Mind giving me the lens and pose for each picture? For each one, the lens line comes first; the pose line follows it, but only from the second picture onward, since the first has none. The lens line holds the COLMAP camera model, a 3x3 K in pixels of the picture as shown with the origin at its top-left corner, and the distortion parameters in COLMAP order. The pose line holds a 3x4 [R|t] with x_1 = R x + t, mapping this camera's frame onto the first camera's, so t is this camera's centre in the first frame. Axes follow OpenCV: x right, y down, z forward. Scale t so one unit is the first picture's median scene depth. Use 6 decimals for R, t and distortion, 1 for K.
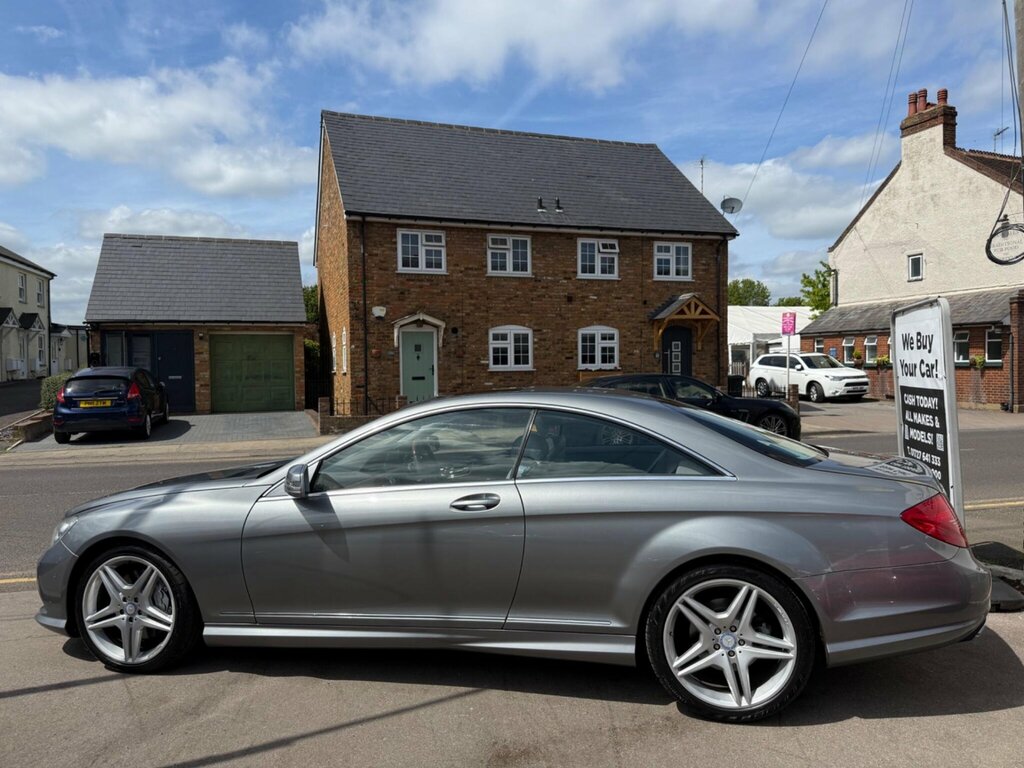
lens RADIAL K [[724.1, 0, 512.0], [0, 724.1, 384.0], [0, 0, 1]] dist [0.117813, -0.176422]
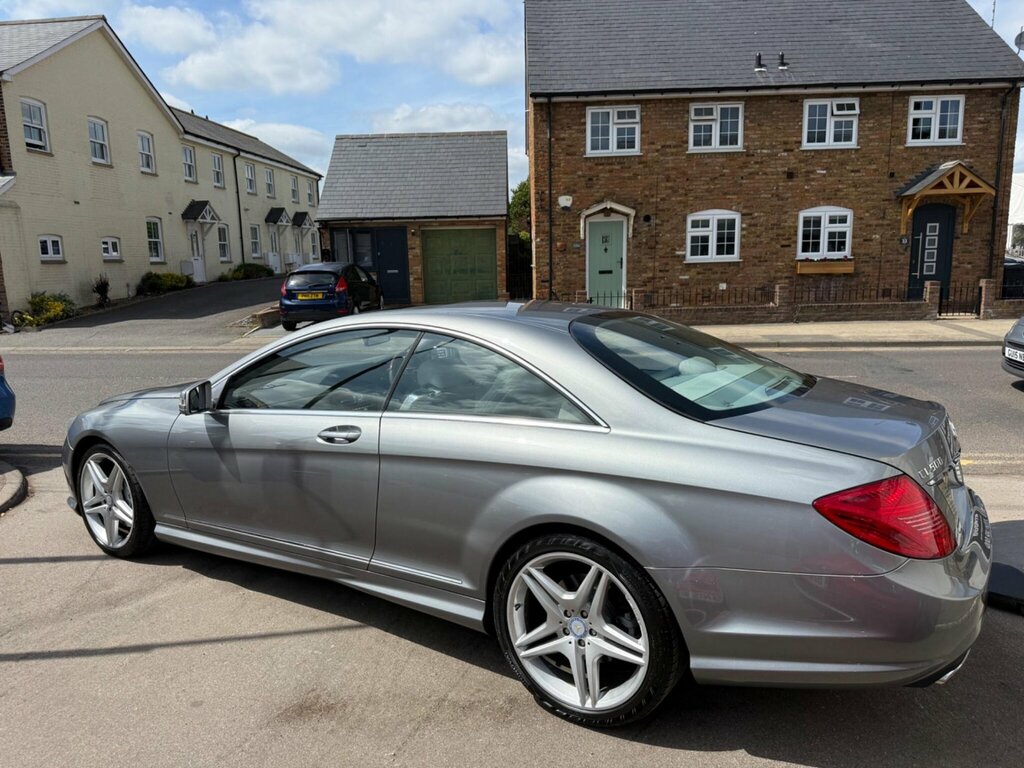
lens RADIAL K [[726.8, 0, 497.0], [0, 726.8, 384.0], [0, 0, 1]] dist [0.107685, -0.191219]
pose [[0.929713, 0.052668, -0.364500, 0.088848], [0.002940, 0.988629, 0.150348, -0.006449], [0.368274, -0.140852, 0.918986, 0.048300]]
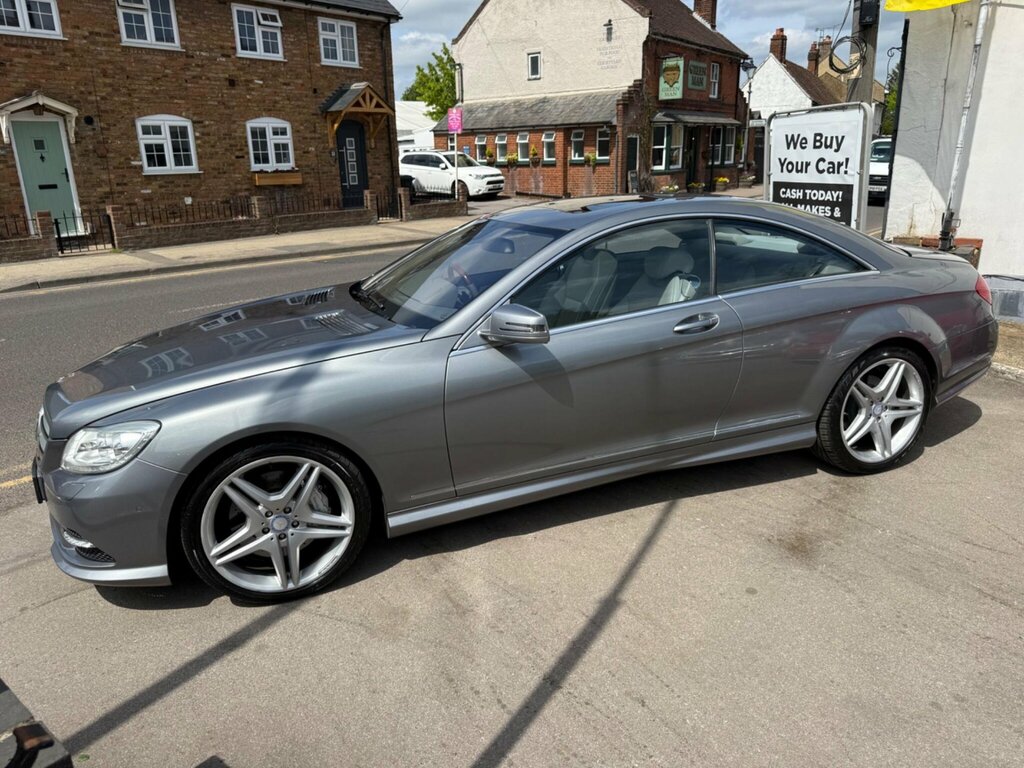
lens RADIAL K [[739.4, 0, 512.0], [0, 739.4, 384.0], [0, 0, 1]] dist [0.015347, -0.018816]
pose [[0.840961, -0.165074, 0.515301, -0.145763], [0.025206, 0.963246, 0.267436, -0.004100], [-0.540509, -0.211914, 0.814213, 0.065074]]
